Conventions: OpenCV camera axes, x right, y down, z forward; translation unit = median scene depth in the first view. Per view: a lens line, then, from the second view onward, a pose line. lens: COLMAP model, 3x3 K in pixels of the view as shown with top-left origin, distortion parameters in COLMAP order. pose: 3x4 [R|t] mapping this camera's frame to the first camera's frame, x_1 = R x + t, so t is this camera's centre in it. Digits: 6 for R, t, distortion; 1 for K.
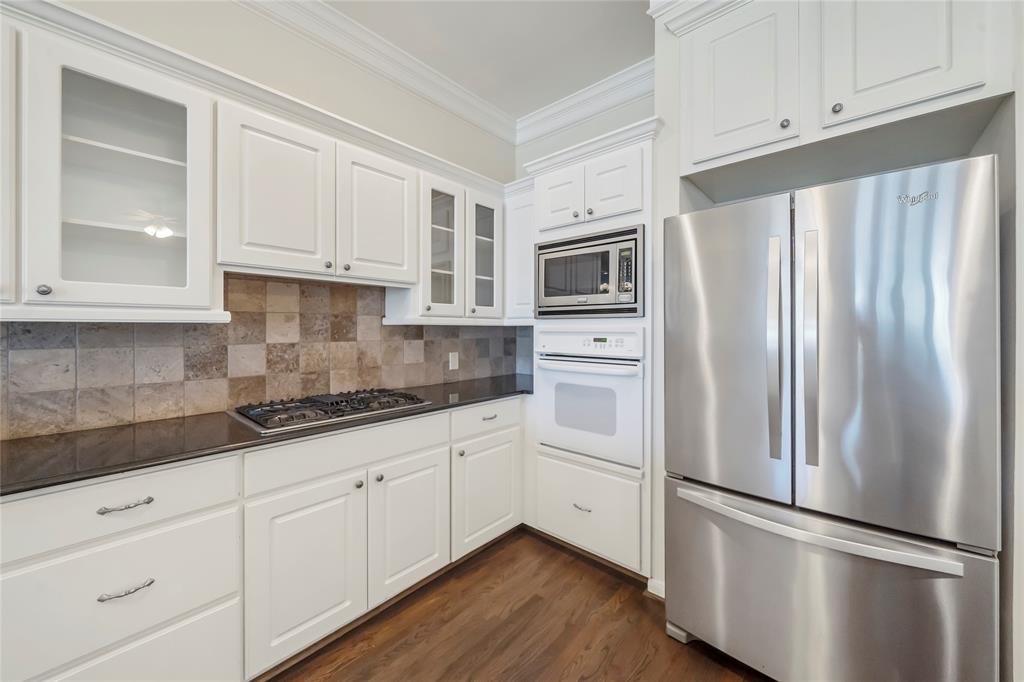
lens RADIAL K [[384.7, 0, 515.3], [0, 384.7, 326.8], [0, 0, 1]] dist [-0.001552, -0.000145]
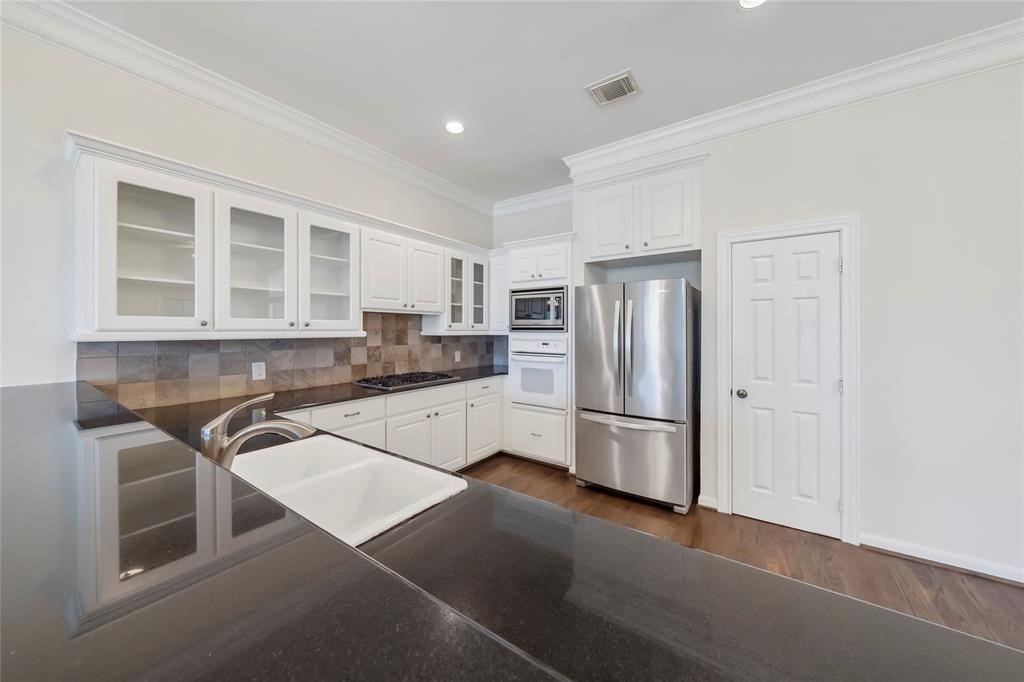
lens RADIAL K [[362.0, 0, 511.4], [0, 362.0, 326.6], [0, 0, 1]] dist [-0.001902, -0.000143]
pose [[0.993674, 0.002713, 0.112271, -0.136375], [-0.002326, 0.999991, -0.003577, -0.041883], [-0.112279, 0.003293, 0.993671, -0.700085]]
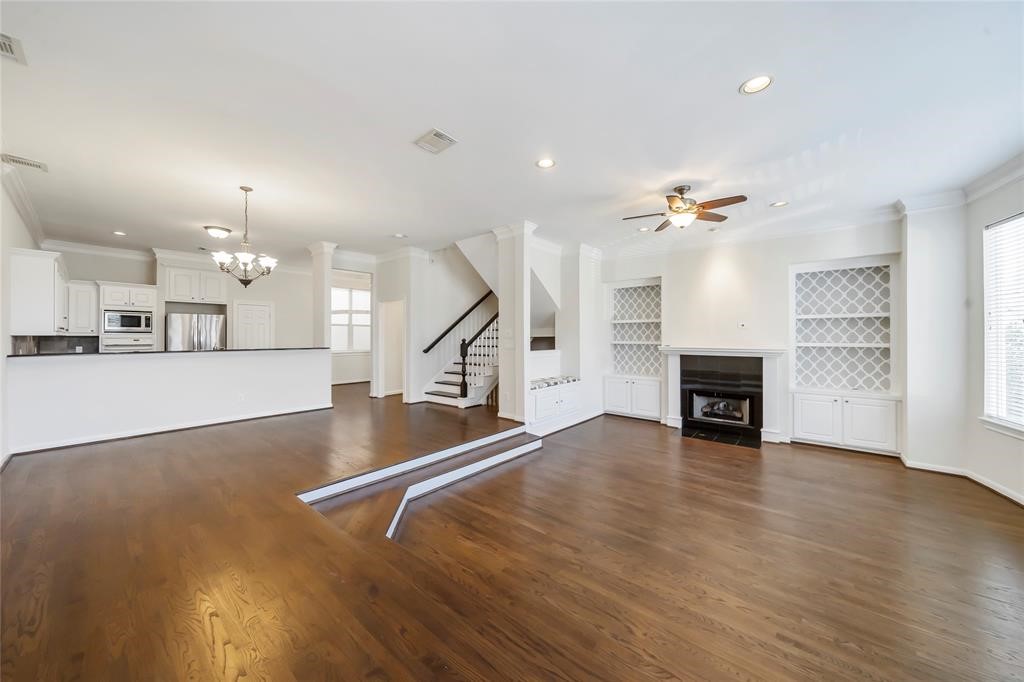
lens RADIAL K [[353.6, 0, 514.6], [0, 353.6, 336.5], [0, 0, 1]] dist [-0.011794, -0.000039]
pose [[-0.028835, 0.000653, 0.999584, -2.974035], [-0.006098, 0.999981, -0.000829, -0.017494], [-0.999566, -0.006120, -0.028830, -2.306451]]
